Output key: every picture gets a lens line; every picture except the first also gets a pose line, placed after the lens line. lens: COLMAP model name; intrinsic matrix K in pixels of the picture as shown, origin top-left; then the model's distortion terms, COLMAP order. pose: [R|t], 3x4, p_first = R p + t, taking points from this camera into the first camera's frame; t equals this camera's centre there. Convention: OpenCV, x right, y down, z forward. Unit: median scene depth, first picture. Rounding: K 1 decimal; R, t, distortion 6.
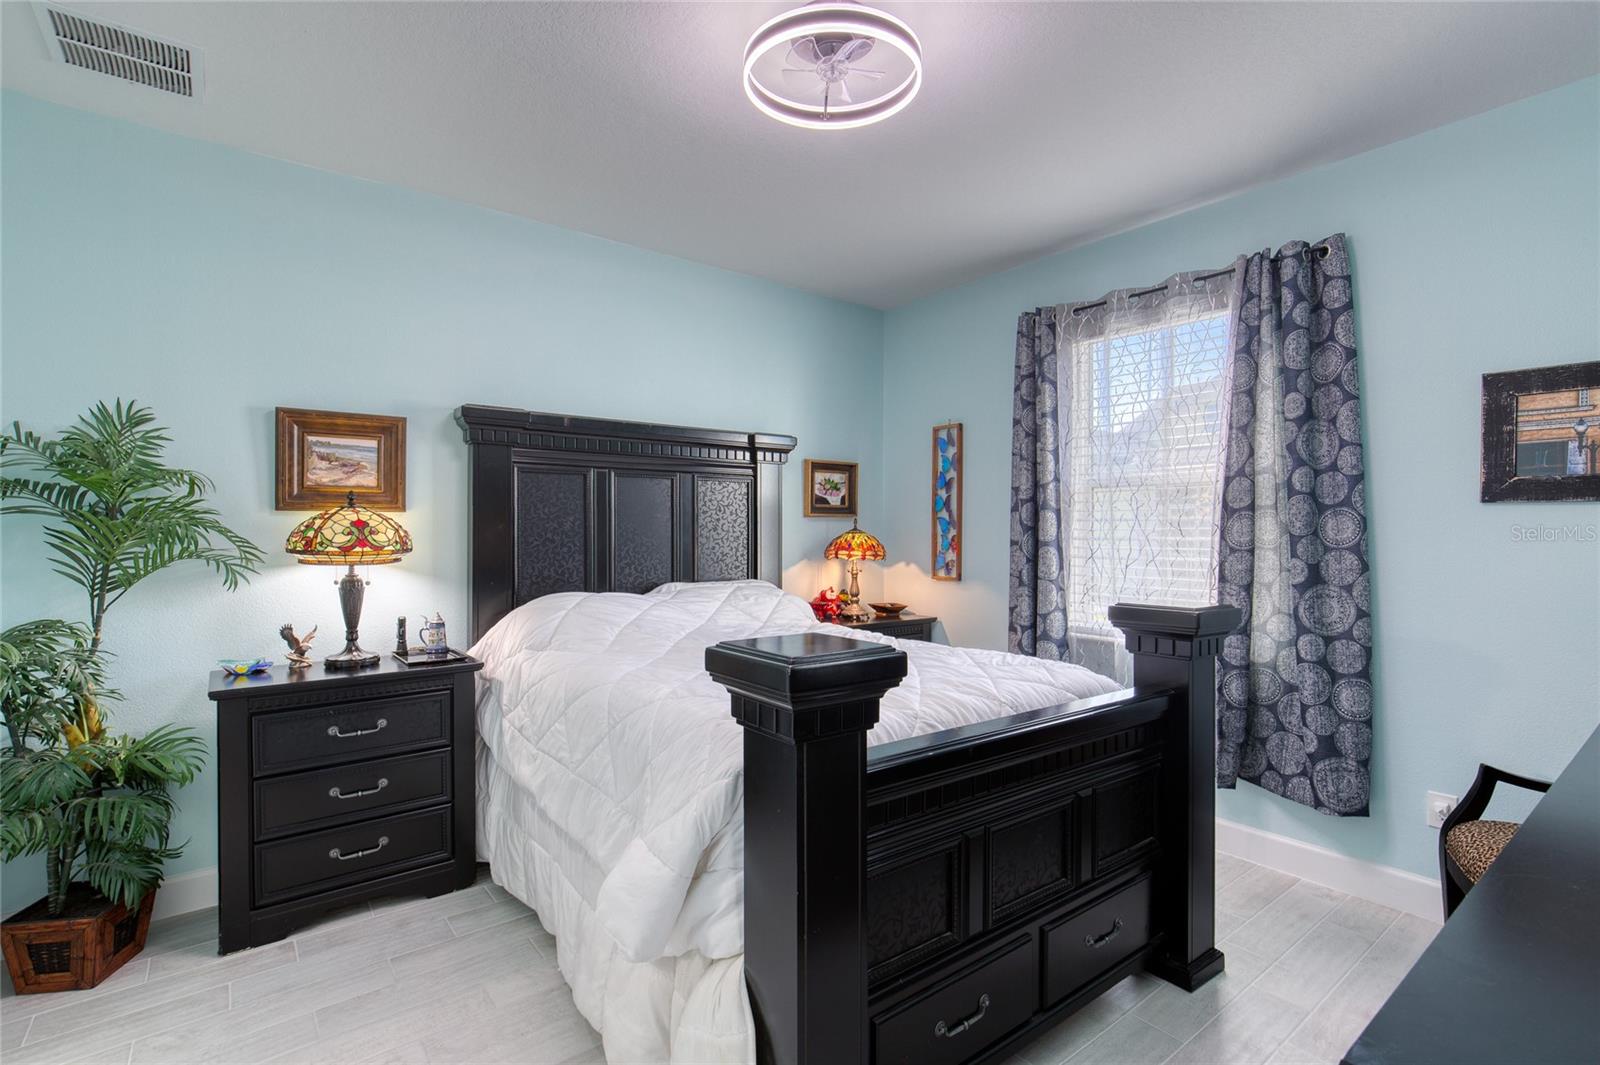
lens RADIAL K [[729.6, 0, 786.3], [0, 729.6, 534.3], [0, 0, 1]] dist [-0.009174, 0.000817]
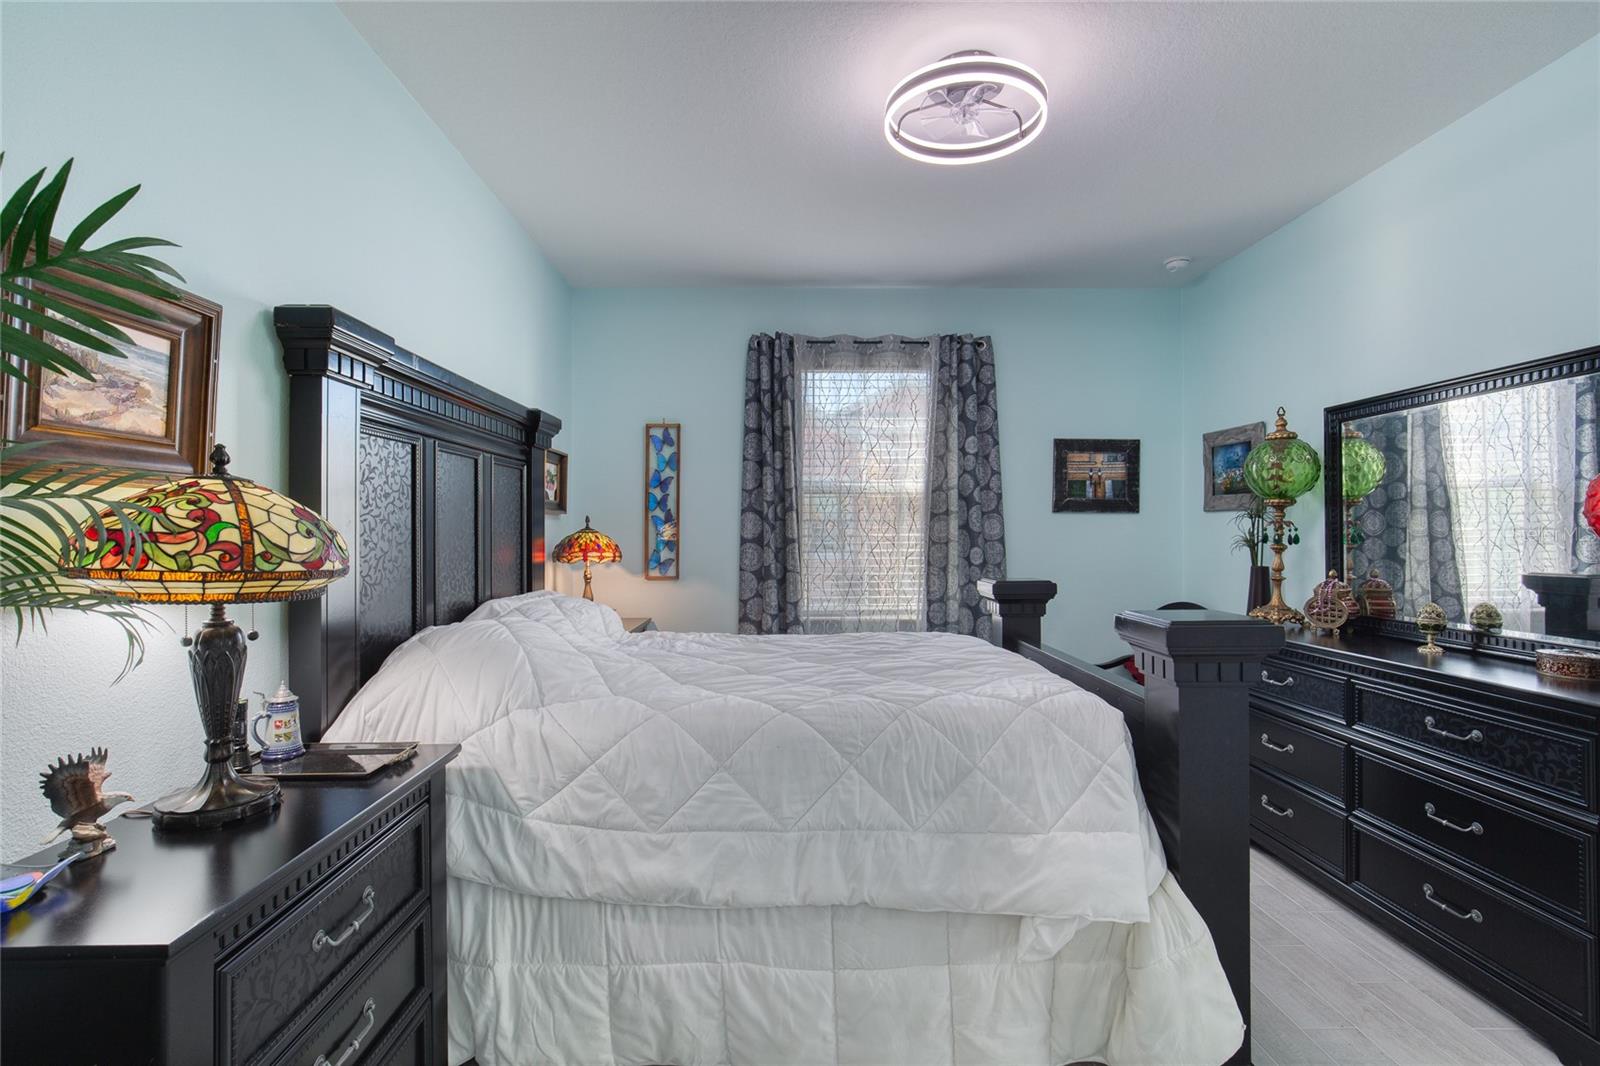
lens RADIAL K [[729.6, 0, 786.3], [0, 729.6, 534.8], [0, 0, 1]] dist [-0.009174, 0.000817]
pose [[0.605727, -0.006469, 0.795646, -0.685900], [0.006951, 0.999972, 0.002839, 0.000172], [-0.795642, 0.003811, 0.605755, 0.382633]]
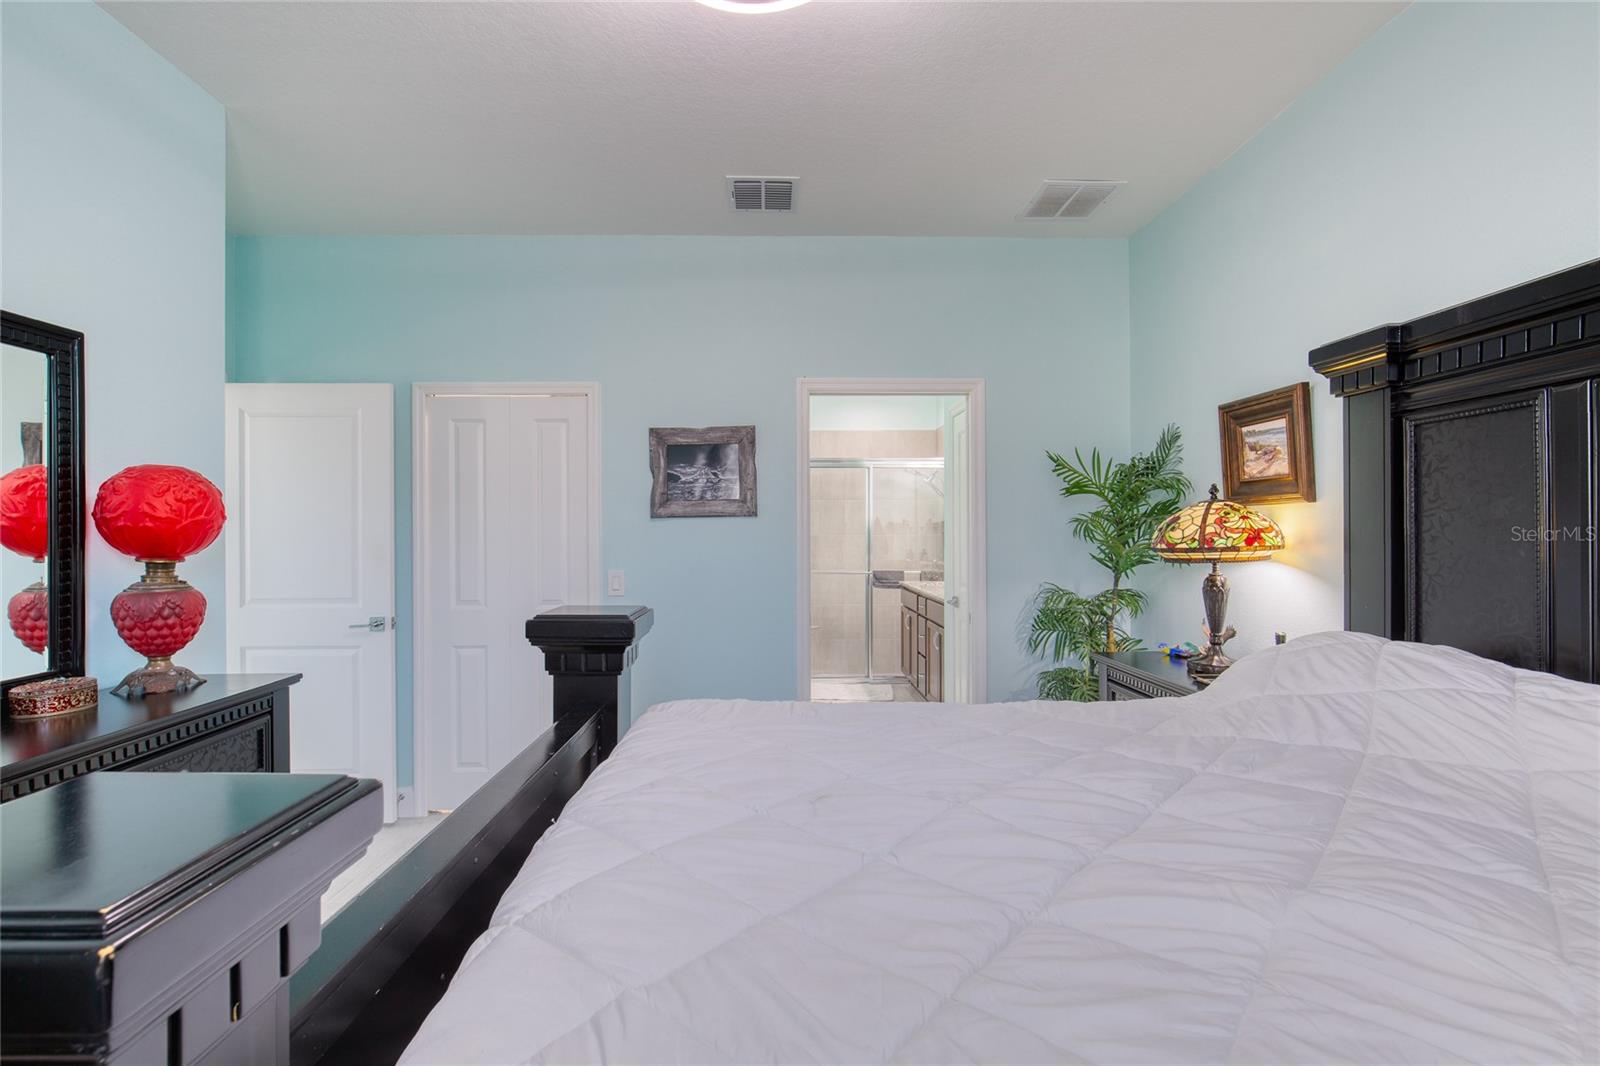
lens RADIAL K [[753.8, 0, 798.7], [0, 753.8, 529.0], [0, 0, 1]] dist [-0.012116, 0.009290]
pose [[-0.586563, 0.000425, -0.809903, 0.452537], [-0.001817, 0.999997, 0.001841, -0.002684], [0.809901, 0.002551, -0.586560, 1.036860]]
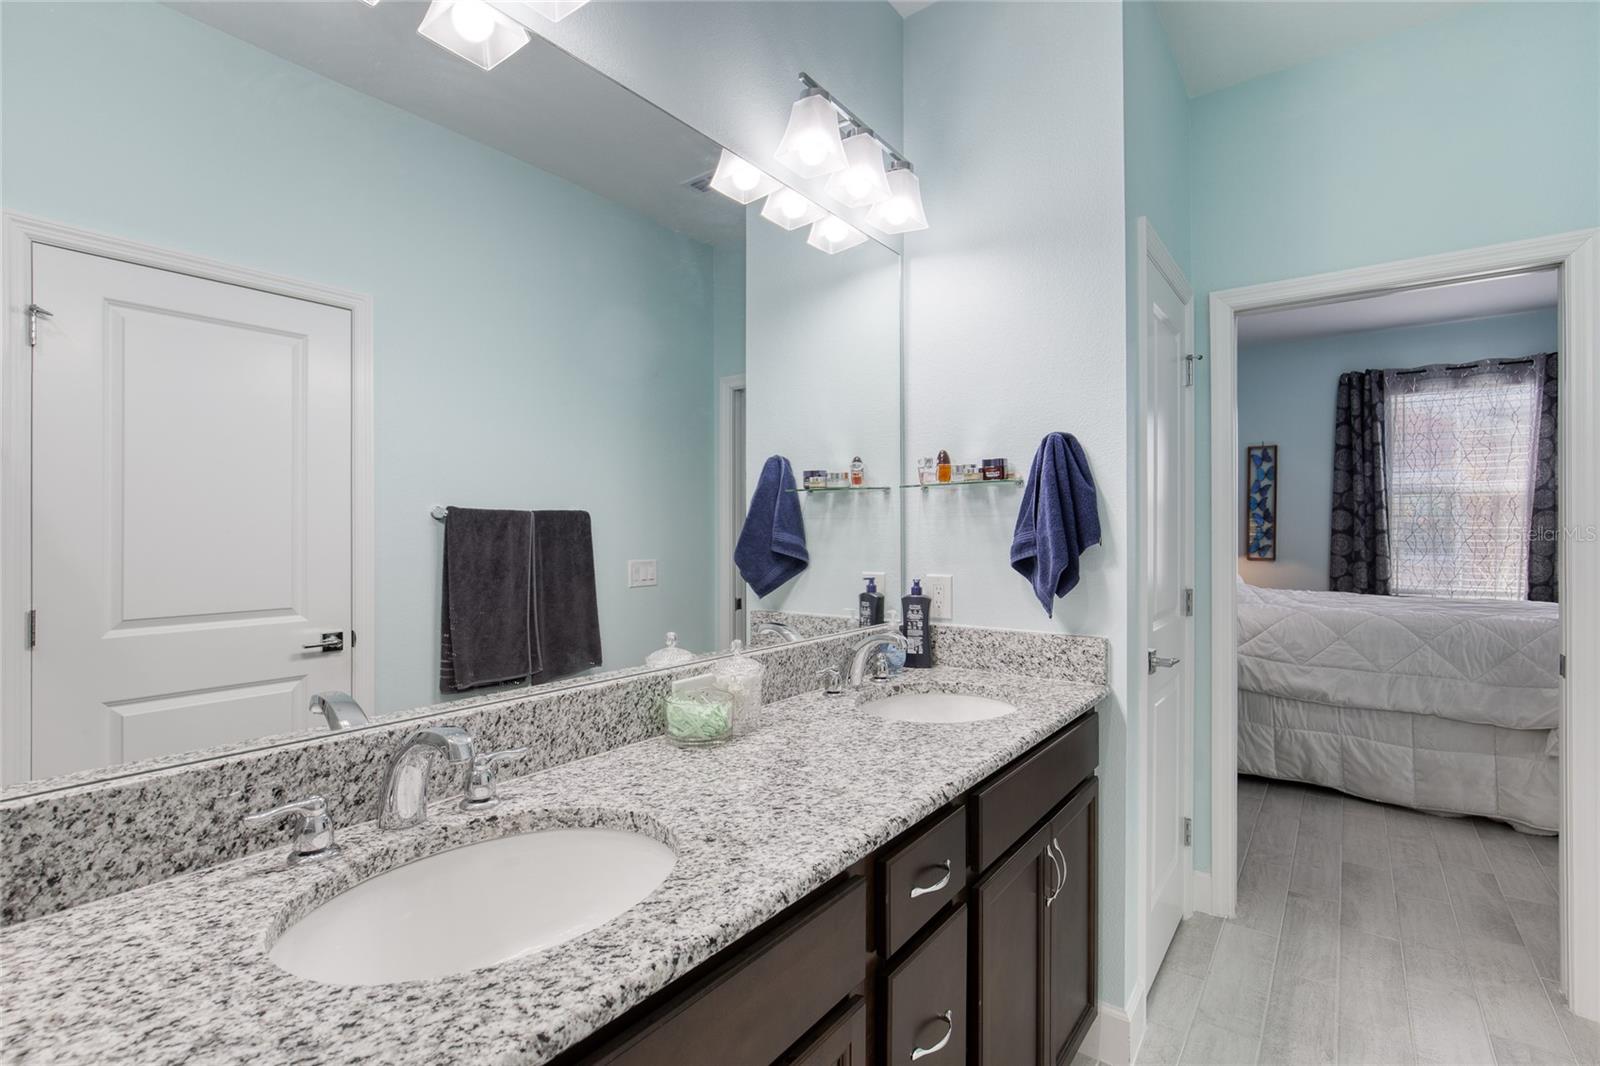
lens RADIAL K [[753.8, 0, 798.7], [0, 753.8, 529.0], [0, 0, 1]] dist [-0.012116, 0.009290]
pose [[0.962273, 0.005018, 0.272038, -1.443267], [-0.002353, 0.999946, -0.010121, 0.030665], [-0.272075, 0.009099, 0.962233, -0.162119]]
